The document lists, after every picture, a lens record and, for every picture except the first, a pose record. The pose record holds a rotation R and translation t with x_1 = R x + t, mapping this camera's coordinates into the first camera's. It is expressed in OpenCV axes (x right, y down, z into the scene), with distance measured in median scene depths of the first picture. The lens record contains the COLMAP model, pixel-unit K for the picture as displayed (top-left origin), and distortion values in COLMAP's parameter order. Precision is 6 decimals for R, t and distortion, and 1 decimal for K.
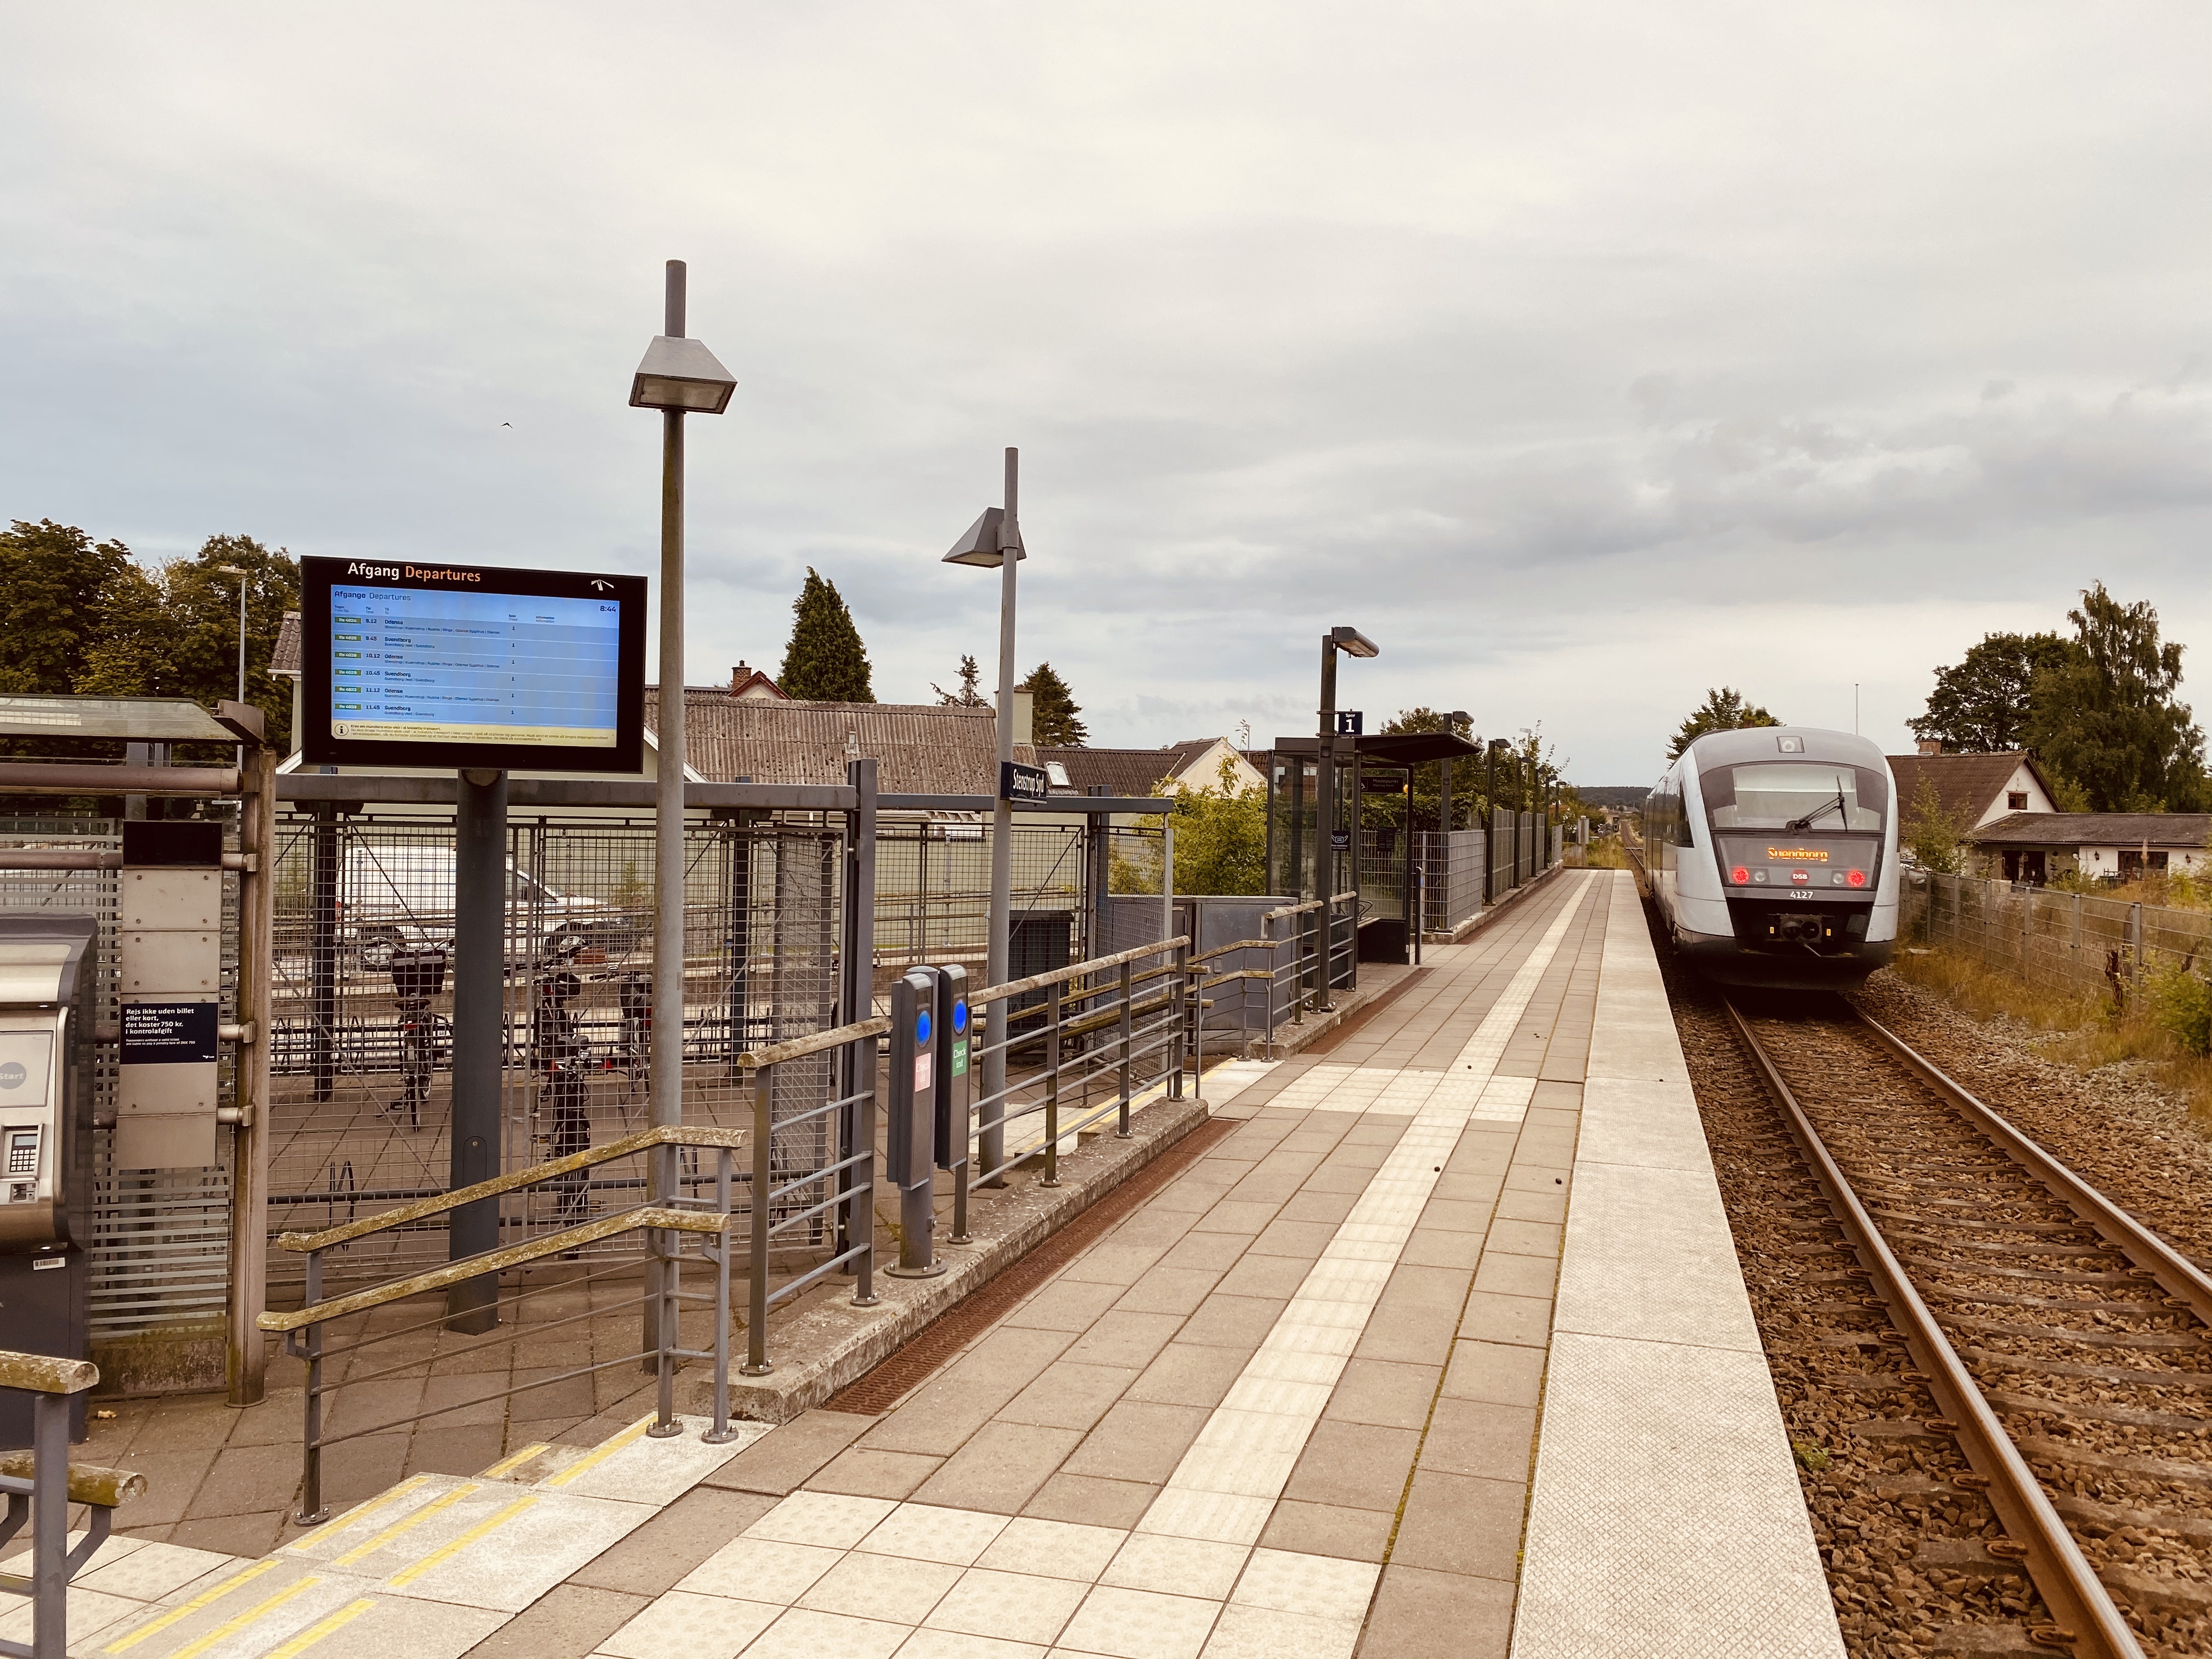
lens RADIAL K [[1686.3, 0, 1097.4], [0, 1686.3, 814.0], [0, 0, 1]] dist [0.037018, -0.040968]
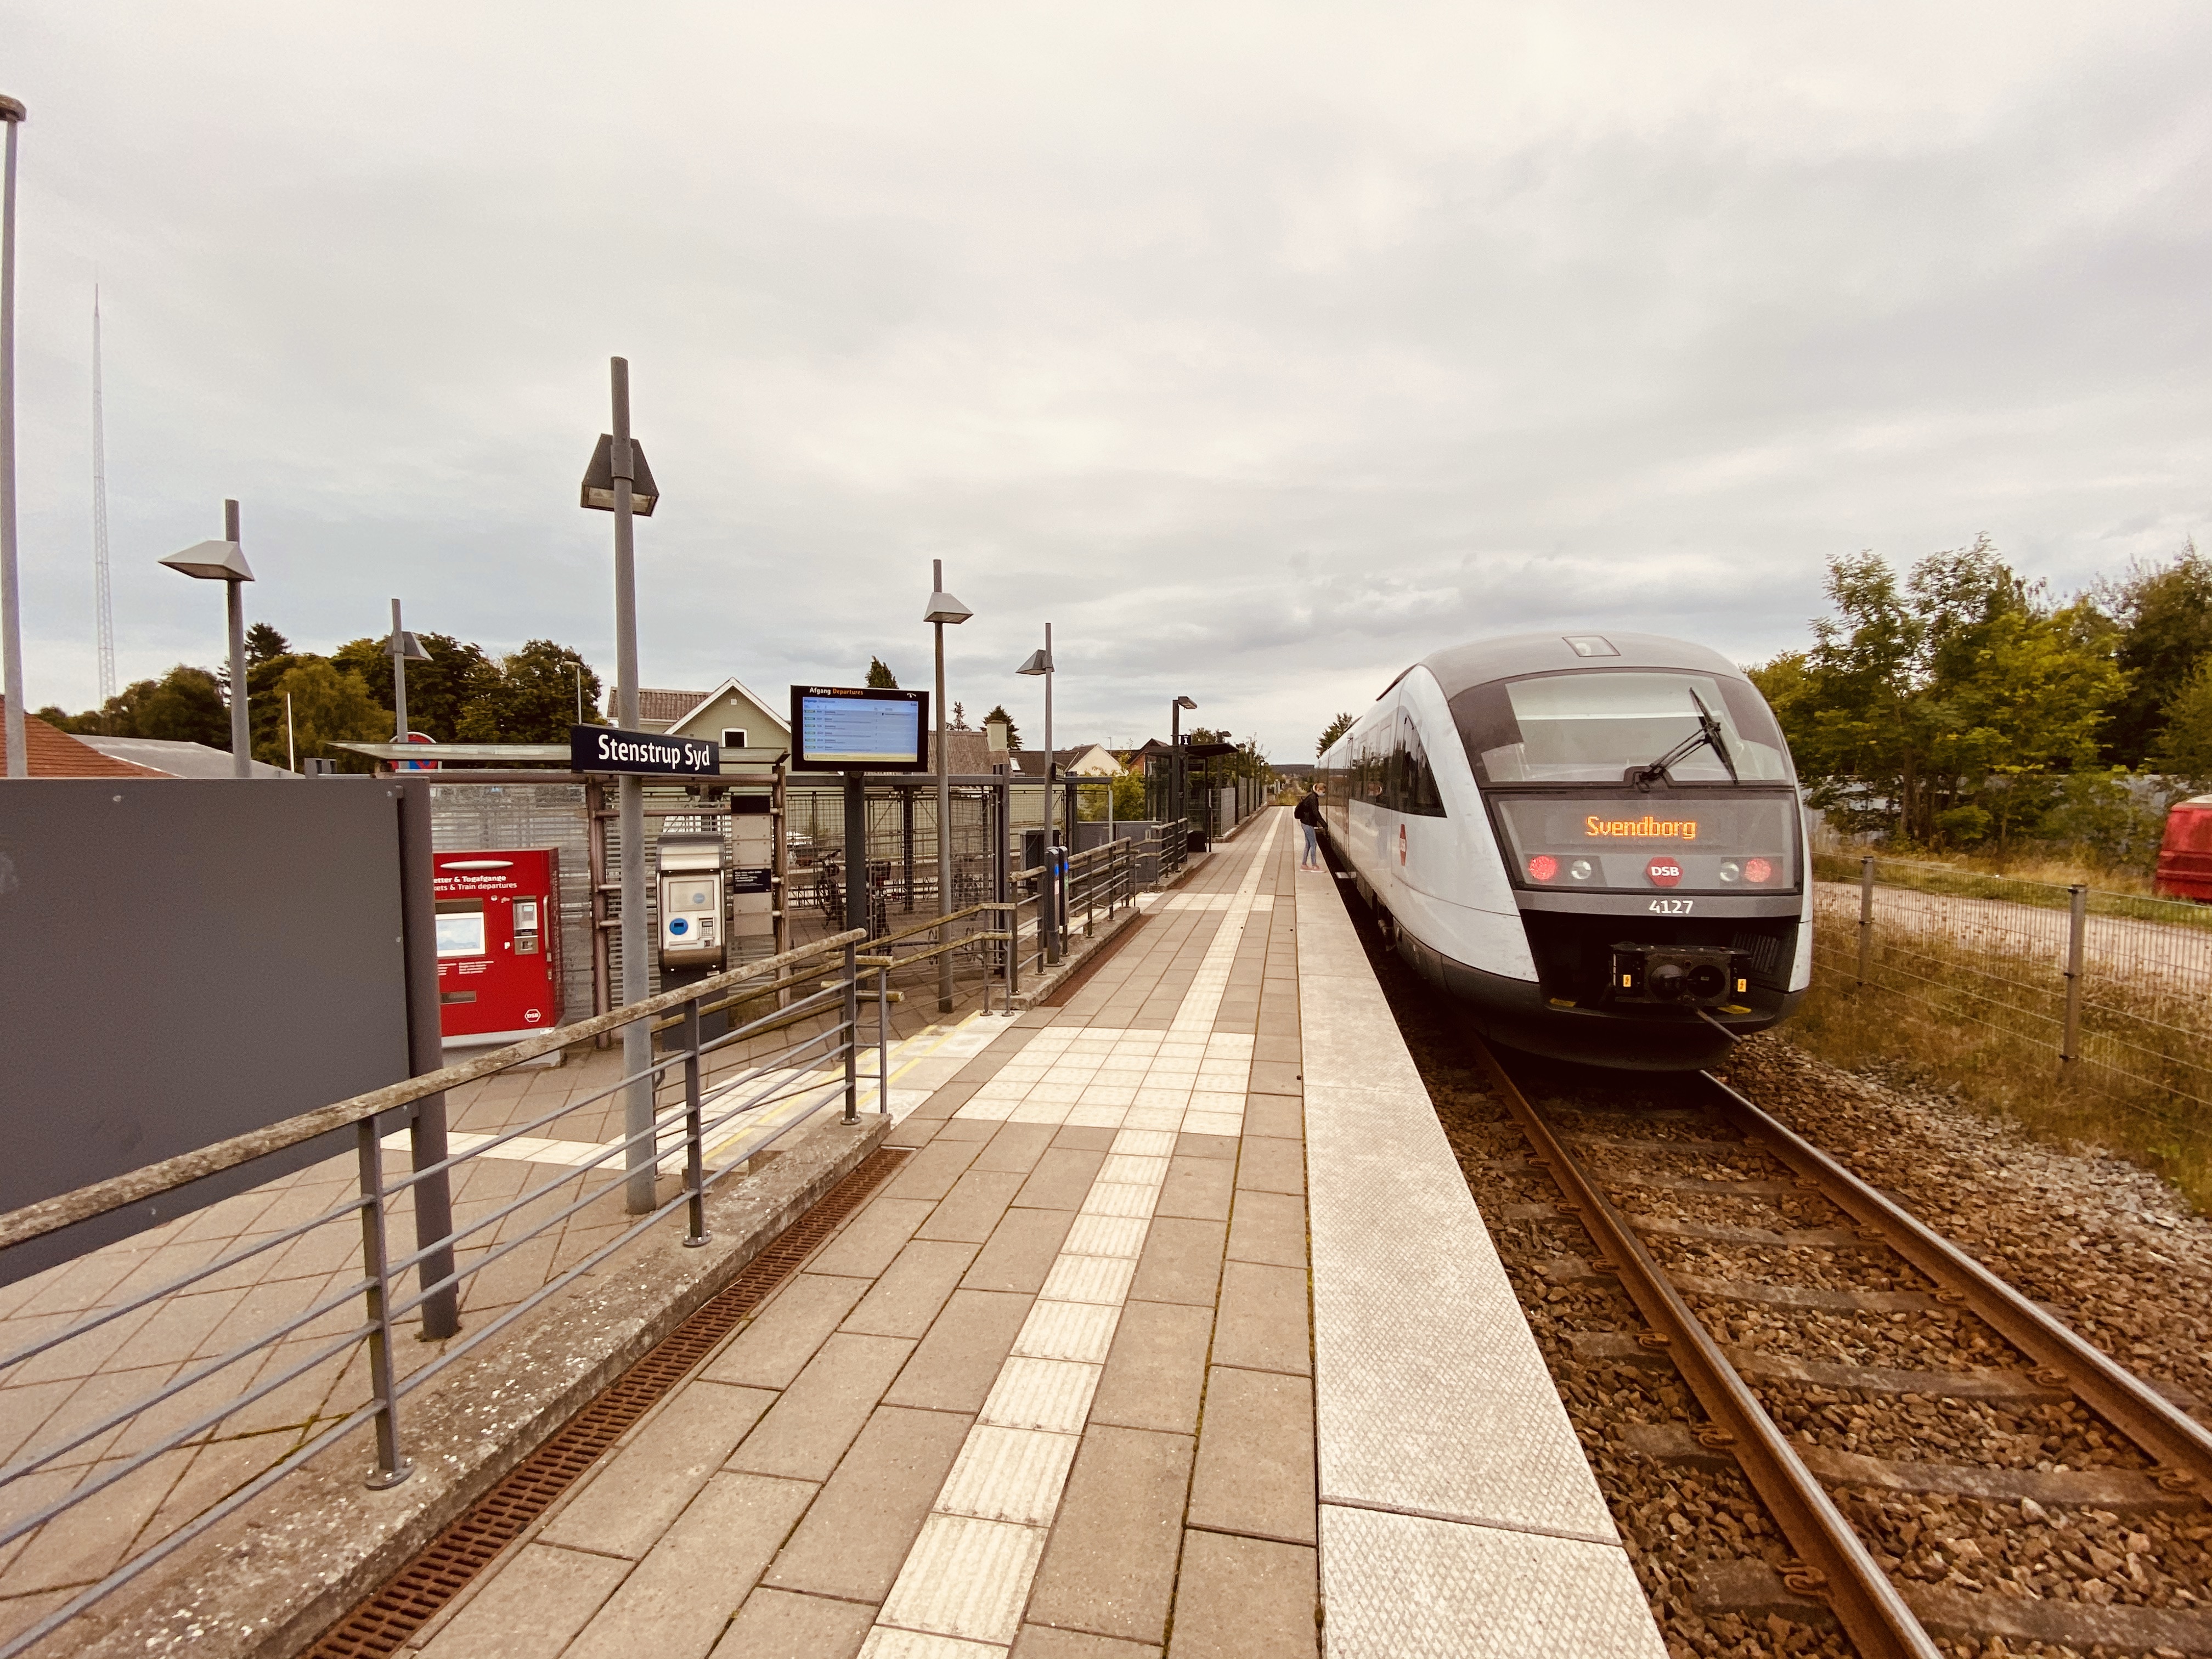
lens RADIAL K [[893.2, 0, 1106.0], [0, 893.2, 829.2], [0, 0, 1]] dist [0.023977, -0.021351]
pose [[0.995217, -0.027435, 0.093759, -0.081531], [0.022572, 0.998364, 0.052540, -0.002082], [-0.095047, -0.050173, 0.994208, -0.183242]]
